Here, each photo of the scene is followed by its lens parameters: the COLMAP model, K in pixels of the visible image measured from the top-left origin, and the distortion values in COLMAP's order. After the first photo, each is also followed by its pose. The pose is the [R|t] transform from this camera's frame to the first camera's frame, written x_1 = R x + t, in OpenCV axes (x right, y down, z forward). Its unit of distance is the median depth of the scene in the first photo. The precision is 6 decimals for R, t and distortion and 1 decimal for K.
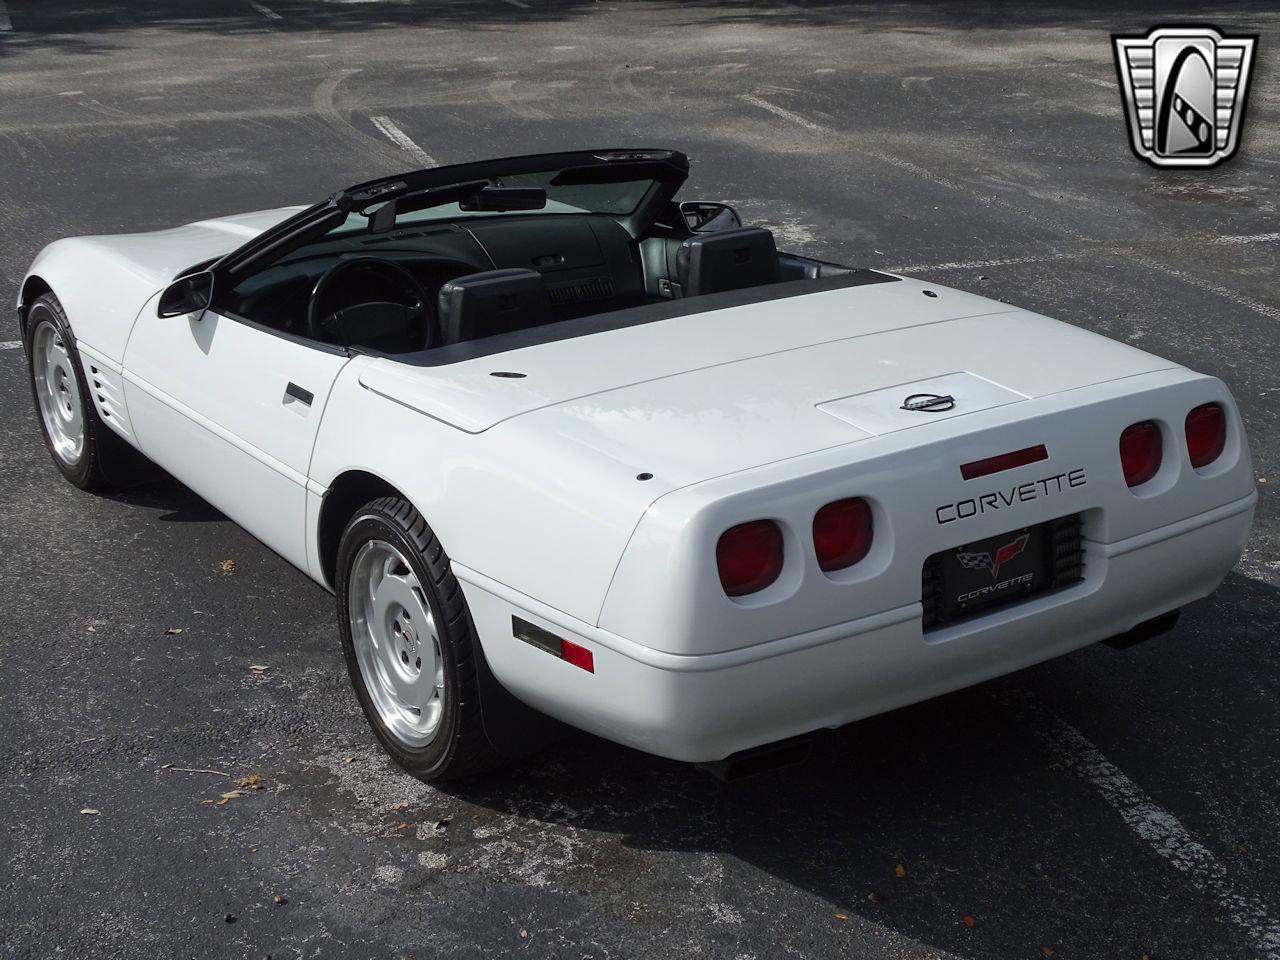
lens RADIAL K [[1964.2, 0, 629.4], [0, 1964.2, 500.2], [0, 0, 1]] dist [0.009019, 0.061369]
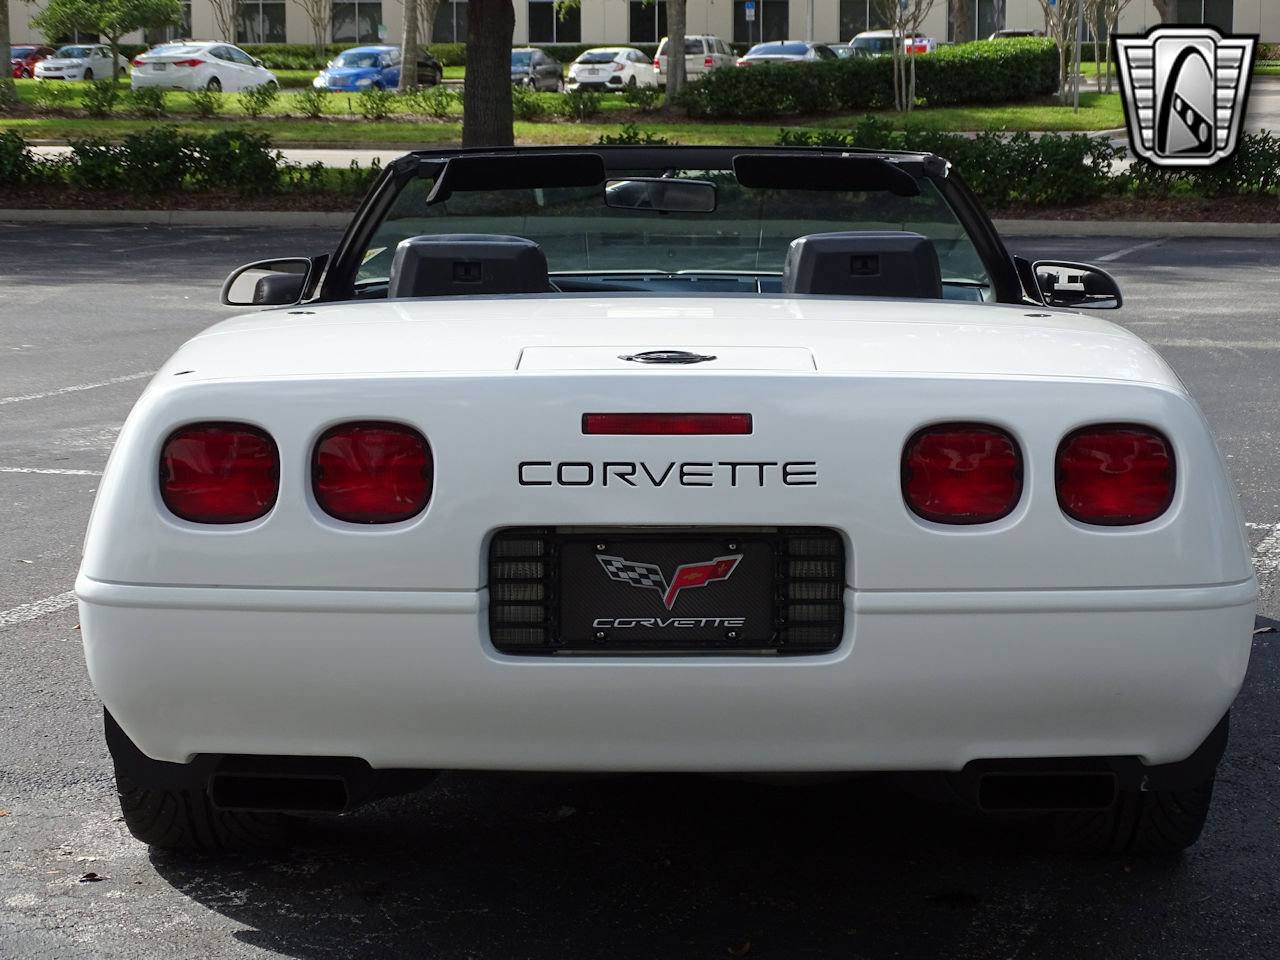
lens RADIAL K [[2901.9, 0, 640.0], [0, 2901.9, 480.0], [0, 0, 1]] dist [-0.015379, 0.321812]
pose [[0.829530, 0.097504, -0.549885, 0.686000], [-0.205498, 0.968849, -0.138210, 0.130058], [0.519279, 0.227649, 0.823726, 0.165113]]
